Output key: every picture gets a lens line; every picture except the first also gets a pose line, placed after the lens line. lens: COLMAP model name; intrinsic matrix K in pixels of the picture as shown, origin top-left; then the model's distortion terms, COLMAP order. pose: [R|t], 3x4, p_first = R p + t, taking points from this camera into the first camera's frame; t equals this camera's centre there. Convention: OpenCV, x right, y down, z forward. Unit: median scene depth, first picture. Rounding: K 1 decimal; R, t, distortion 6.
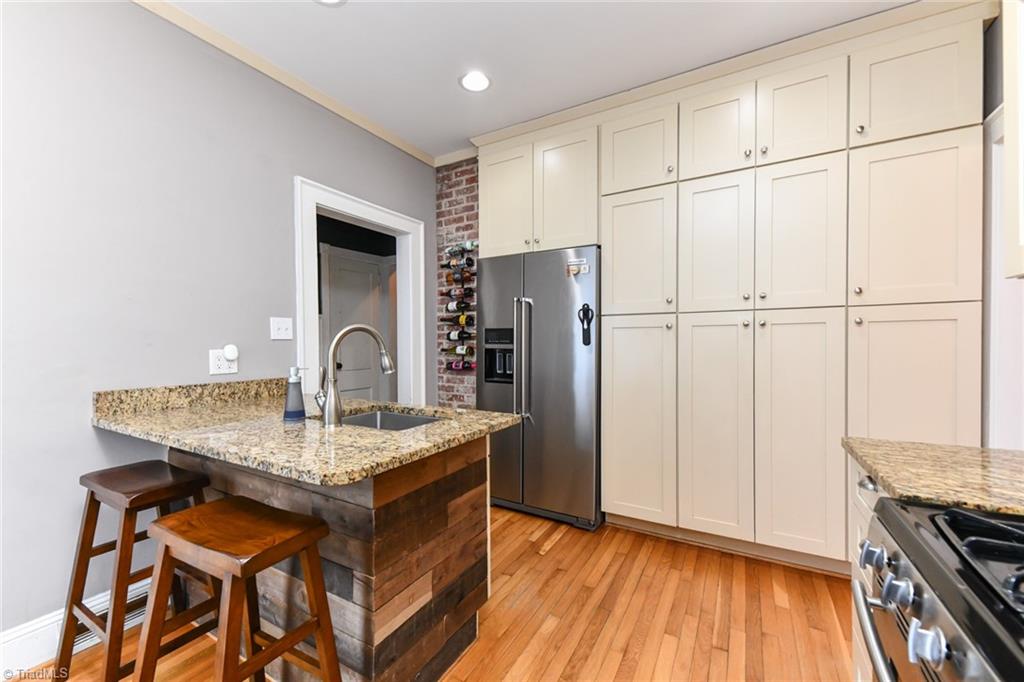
lens RADIAL K [[418.9, 0, 494.3], [0, 418.9, 345.6], [0, 0, 1]] dist [0.014933, -0.002721]
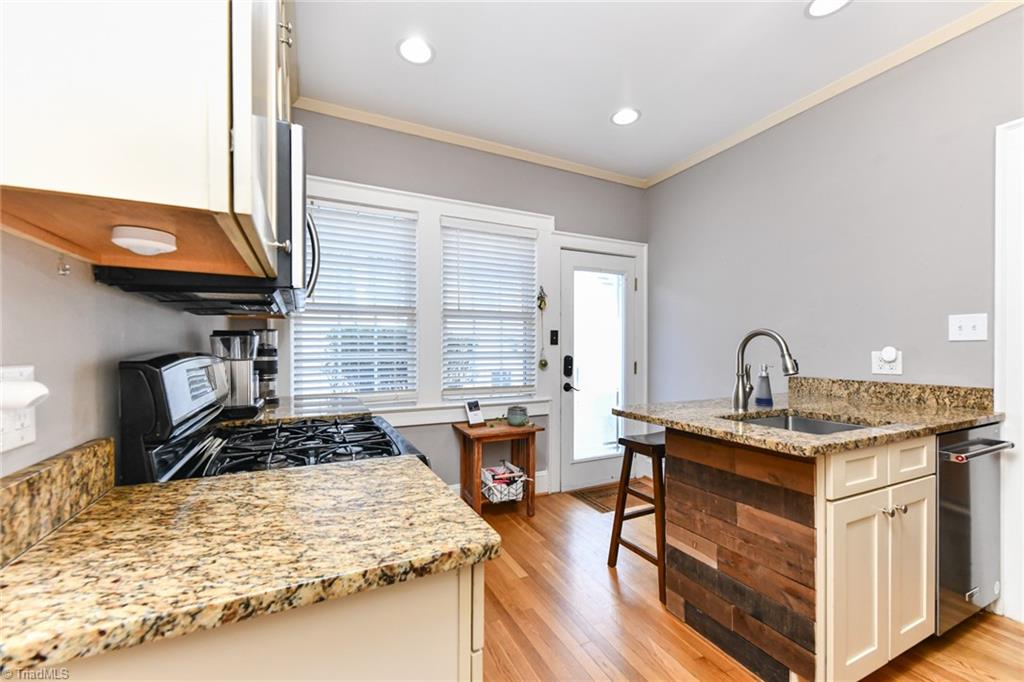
lens RADIAL K [[418.9, 0, 511.5], [0, 418.9, 349.6], [0, 0, 1]] dist [0.014933, -0.002721]
pose [[-0.550695, 0.008807, -0.834660, 0.791710], [-0.001639, 0.999931, 0.011632, -0.005537], [0.834705, 0.007774, -0.550643, 0.830117]]
